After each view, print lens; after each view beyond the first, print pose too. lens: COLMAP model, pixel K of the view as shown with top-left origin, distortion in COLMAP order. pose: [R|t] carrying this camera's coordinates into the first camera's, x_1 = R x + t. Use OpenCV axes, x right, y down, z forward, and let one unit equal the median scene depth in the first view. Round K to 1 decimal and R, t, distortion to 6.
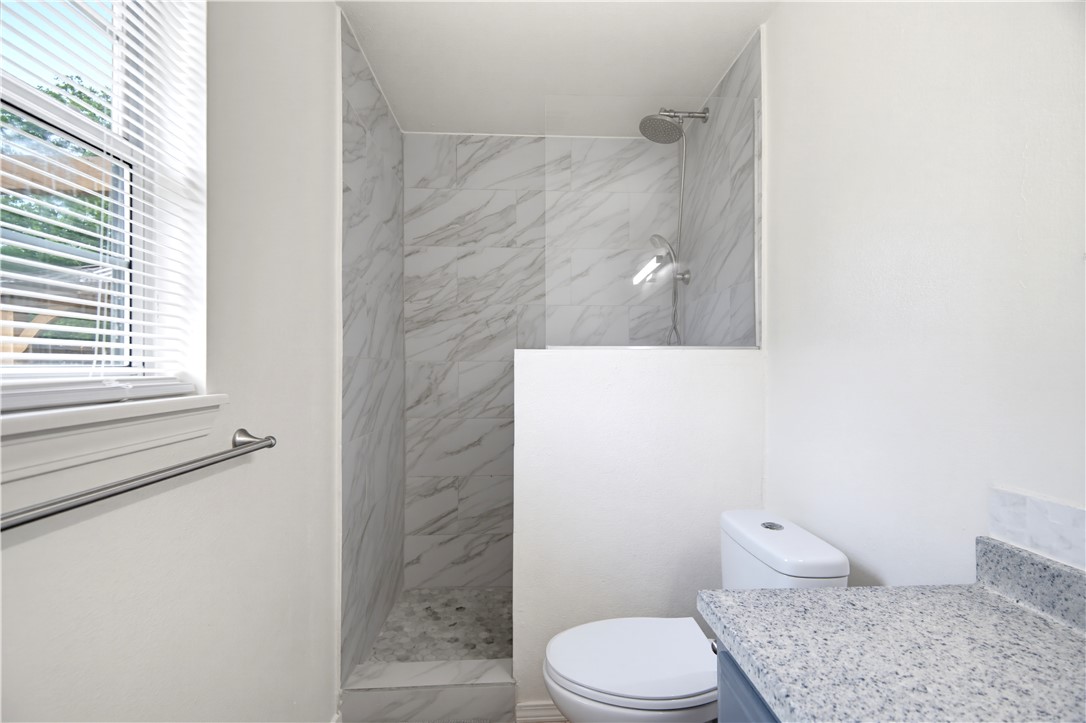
lens RADIAL K [[484.2, 0, 541.8], [0, 484.2, 364.8], [0, 0, 1]] dist [0.022981, -0.006386]
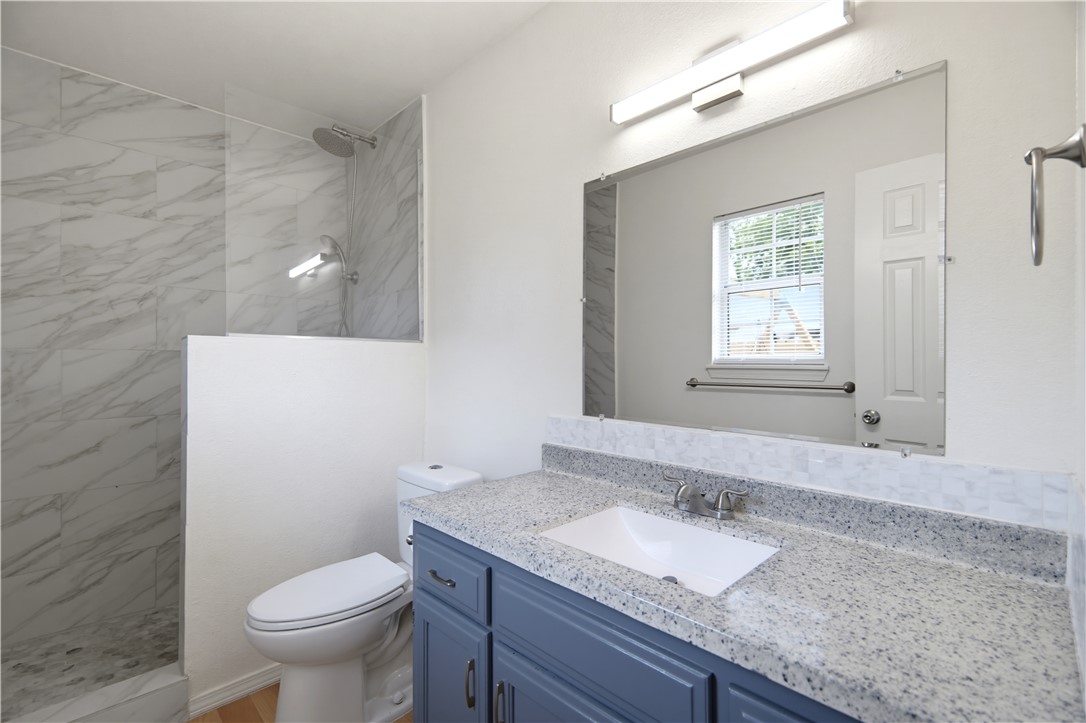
lens RADIAL K [[487.3, 0, 543.0], [0, 487.3, 361.5], [0, 0, 1]] dist [-0.000421, -0.000041]
pose [[0.755651, 0.005202, 0.654954, -0.101174], [-0.002853, 0.999985, -0.004650, 0.015080], [-0.654968, 0.001645, 0.755654, -0.124442]]
